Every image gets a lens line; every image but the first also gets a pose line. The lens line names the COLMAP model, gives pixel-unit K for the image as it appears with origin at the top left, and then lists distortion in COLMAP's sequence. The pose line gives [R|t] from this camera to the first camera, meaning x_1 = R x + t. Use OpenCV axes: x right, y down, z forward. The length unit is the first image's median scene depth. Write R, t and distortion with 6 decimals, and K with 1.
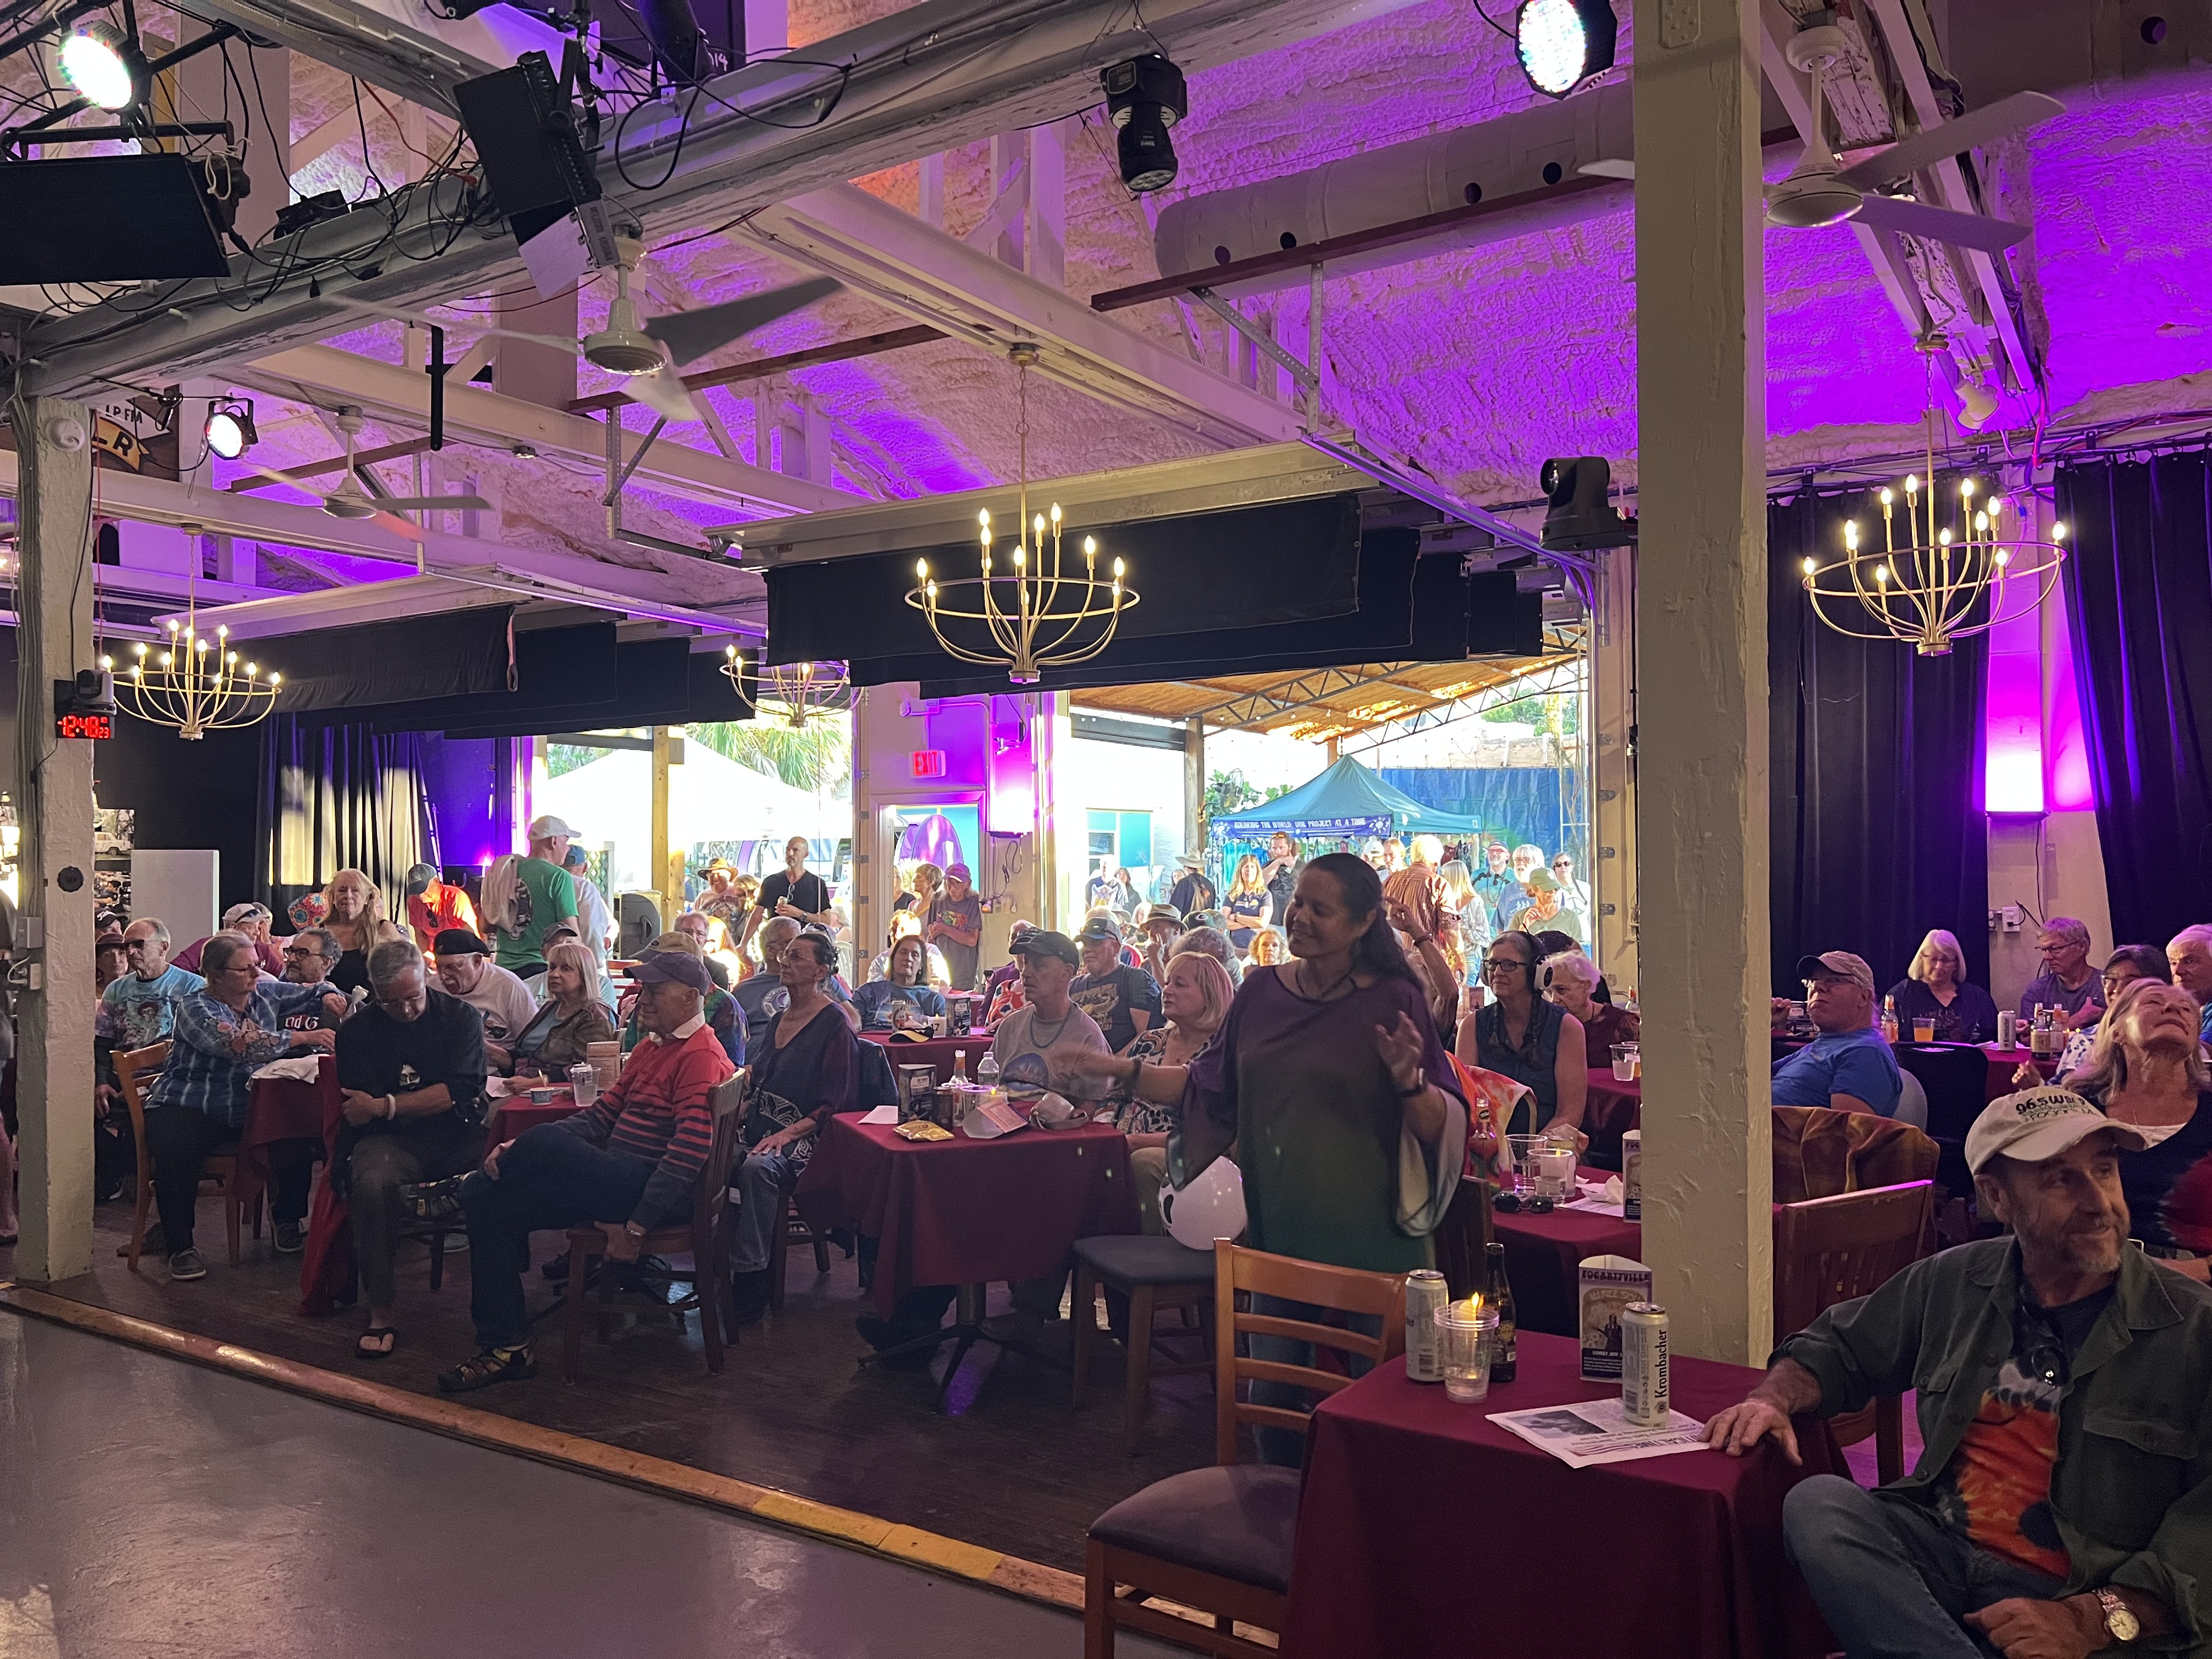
lens RADIAL K [[1663.0, 0, 1105.7], [0, 1663.0, 832.5], [0, 0, 1]] dist [0.001397, 0.000329]
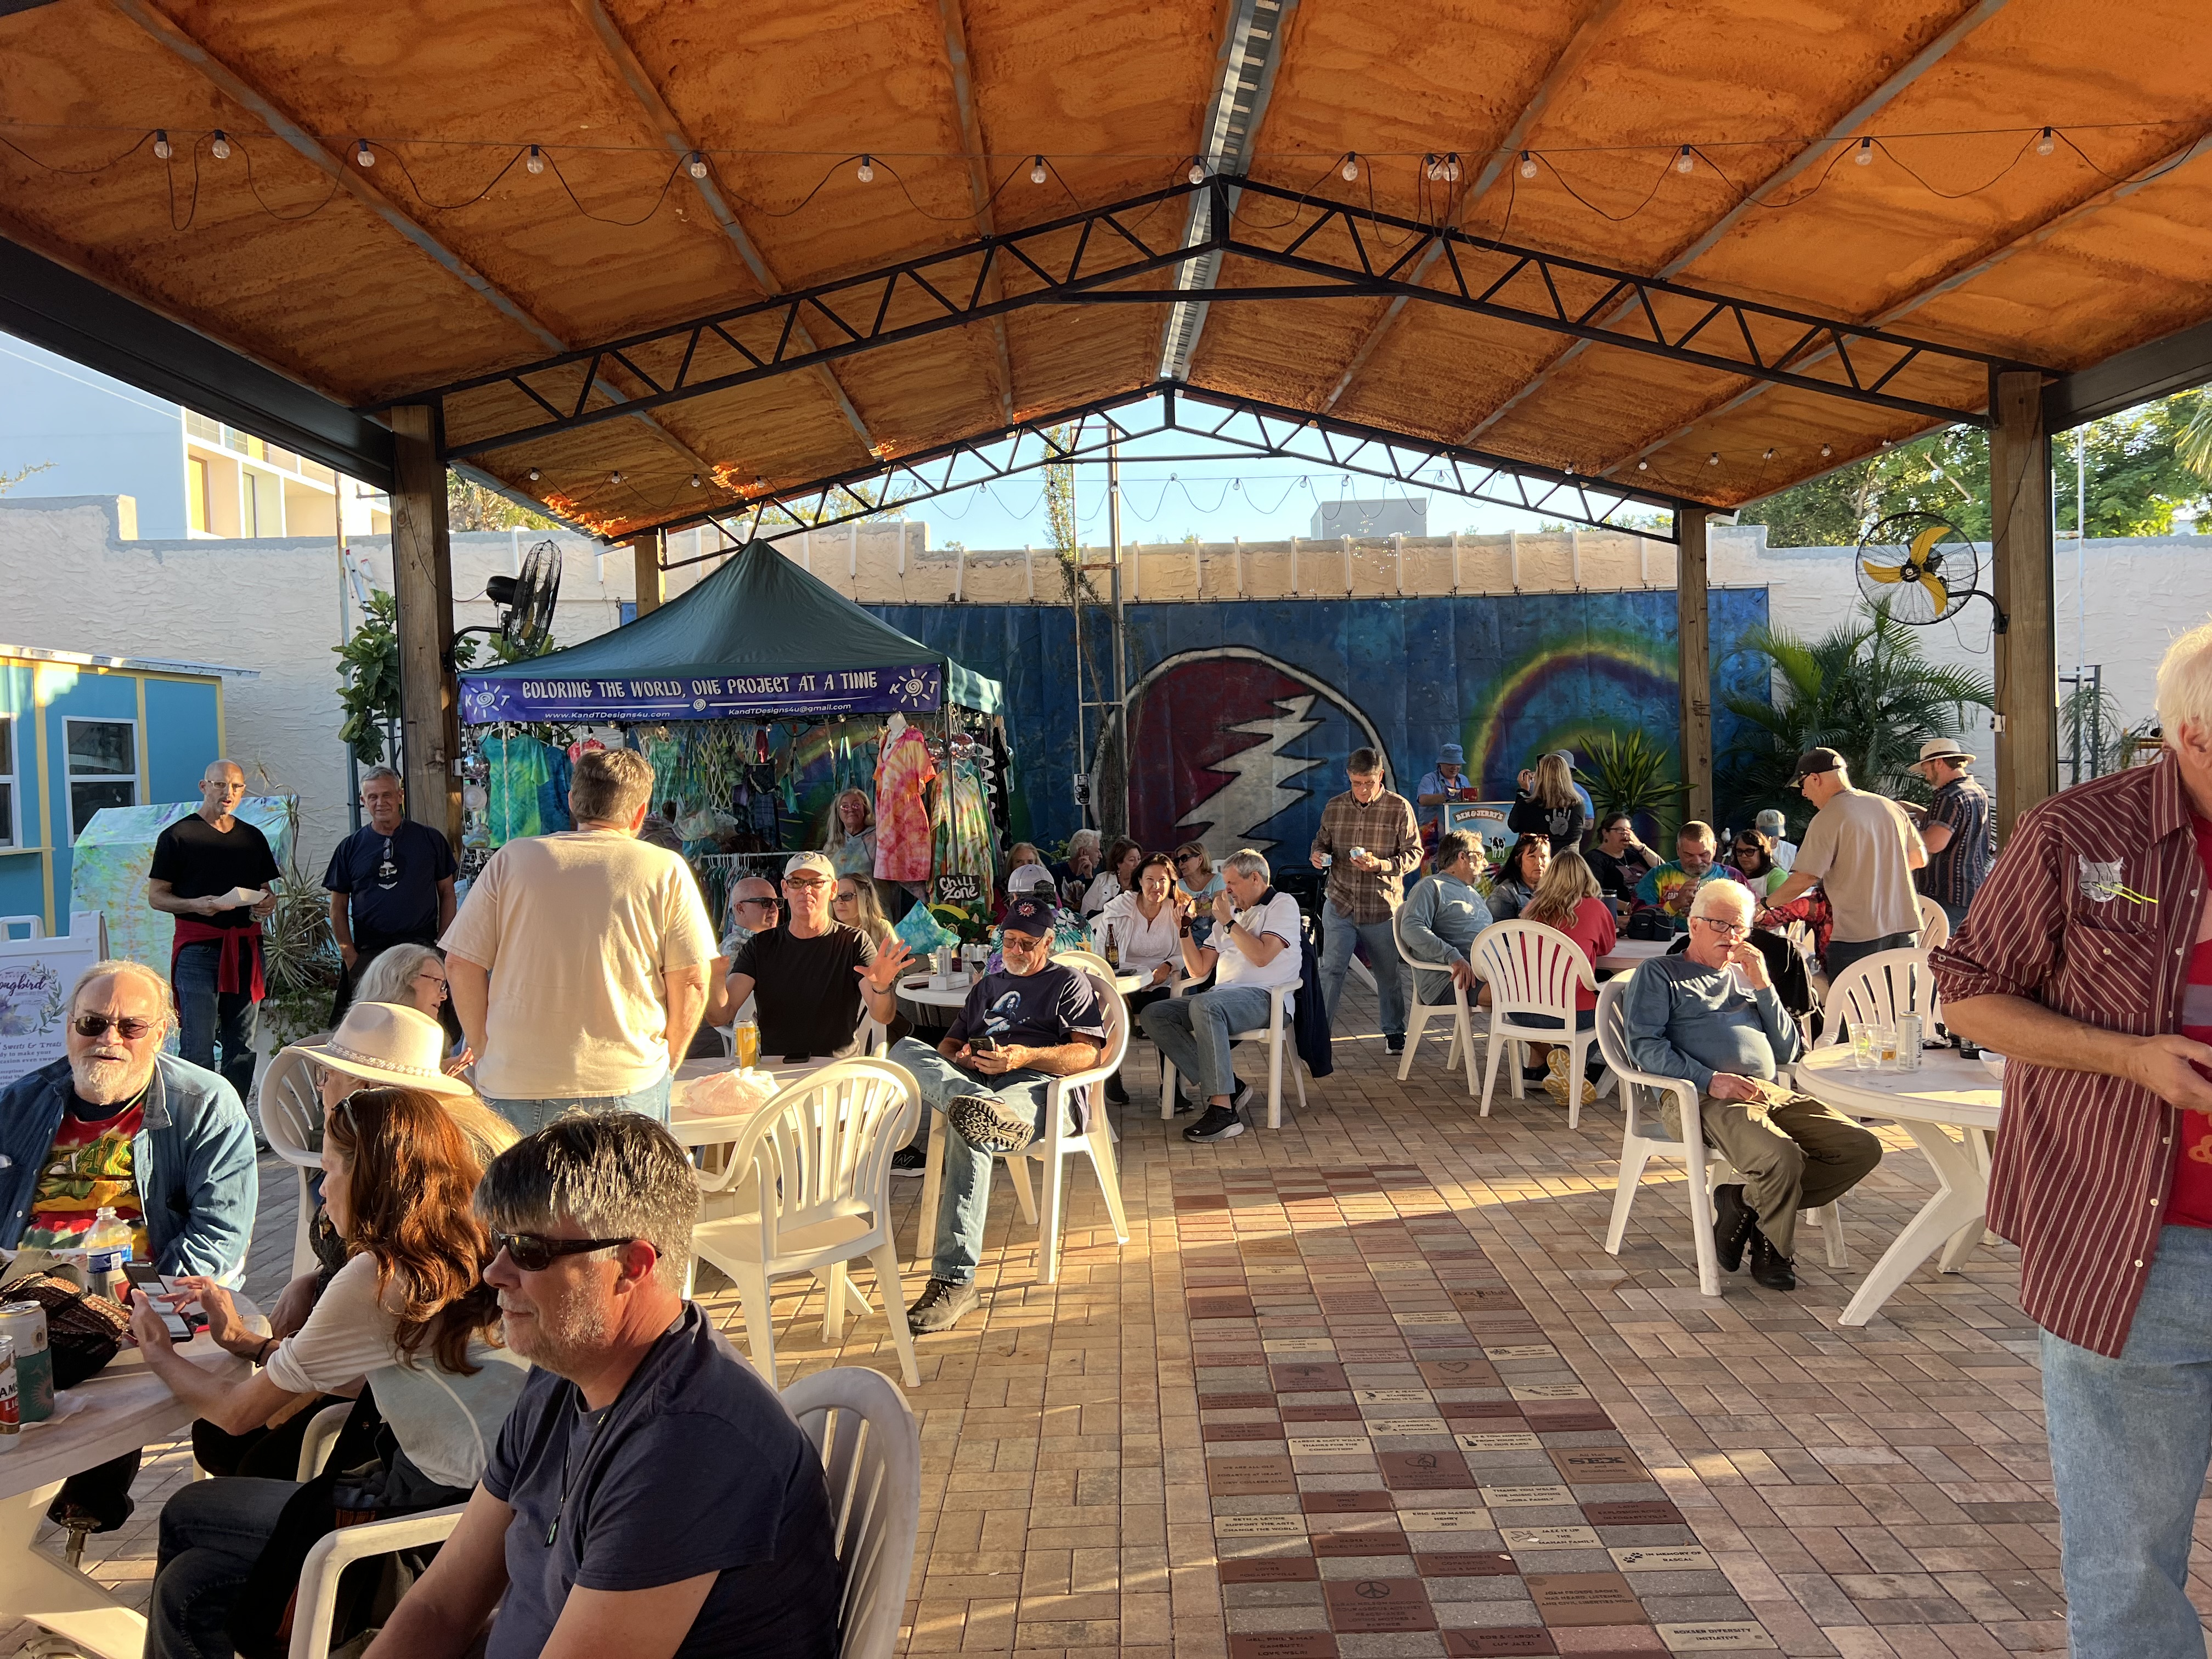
lens RADIAL K [[1663.0, 0, 1105.2], [0, 1663.0, 831.1], [0, 0, 1]] dist [0.001397, 0.000329]
pose [[0.828428, -0.031771, 0.559194, -0.034067], [0.008415, 0.998983, 0.044291, 0.013248], [-0.560033, -0.031986, 0.827853, 0.584948]]
